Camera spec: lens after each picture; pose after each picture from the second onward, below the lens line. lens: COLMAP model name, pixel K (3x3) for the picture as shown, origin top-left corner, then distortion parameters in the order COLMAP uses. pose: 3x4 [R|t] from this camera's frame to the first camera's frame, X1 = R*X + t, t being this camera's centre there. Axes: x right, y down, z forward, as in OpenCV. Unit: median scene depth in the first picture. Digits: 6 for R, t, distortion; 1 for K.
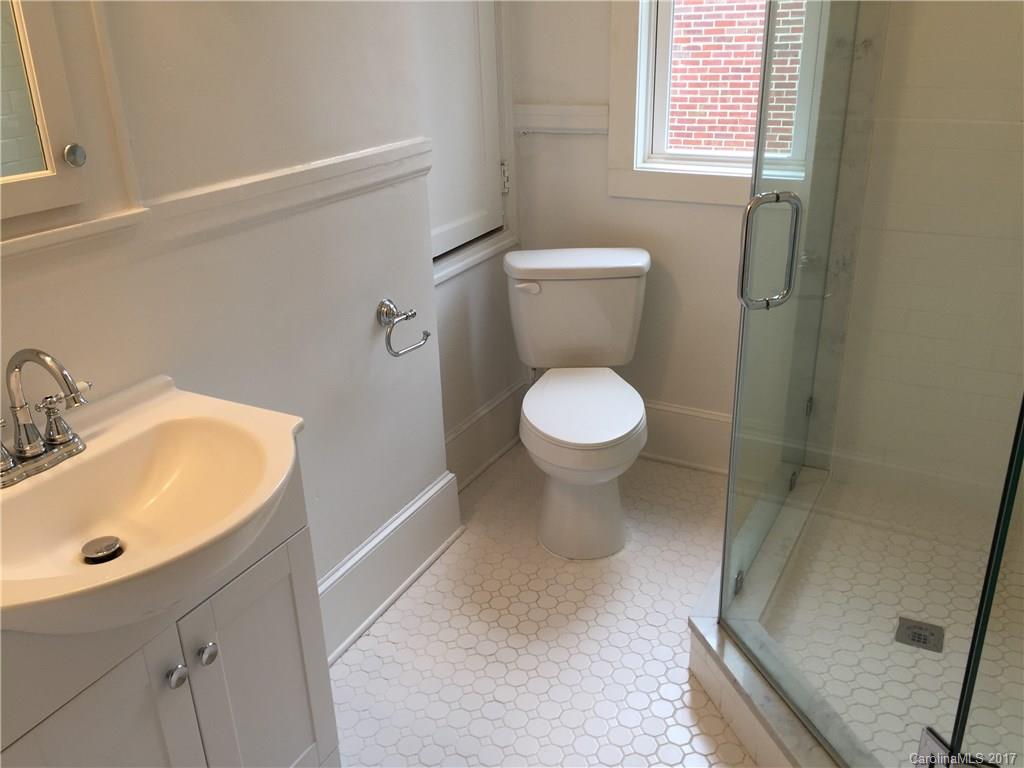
lens RADIAL K [[878.2, 0, 512.0], [0, 878.2, 384.0], [0, 0, 1]] dist [0.093591, -0.124629]
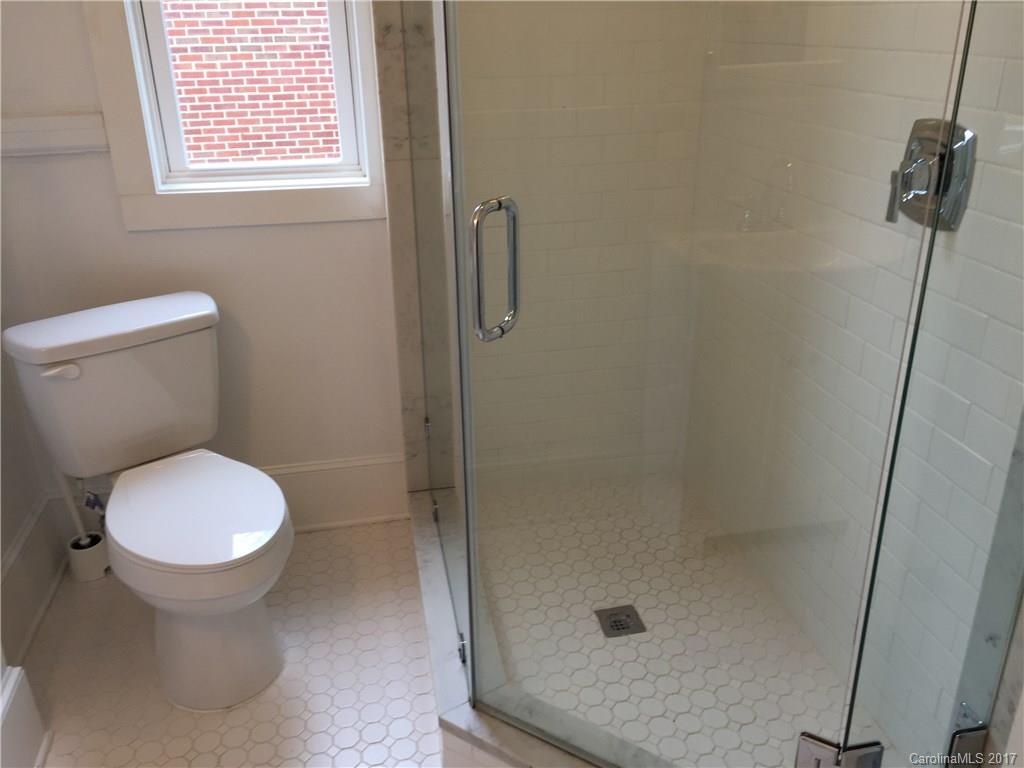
lens RADIAL K [[878.2, 0, 512.0], [0, 878.2, 384.0], [0, 0, 1]] dist [0.093591, -0.124629]
pose [[0.765314, -0.241167, 0.596769, -0.136004], [0.246704, 0.966253, 0.074103, -0.065998], [-0.594501, 0.090514, 0.798984, 0.218373]]
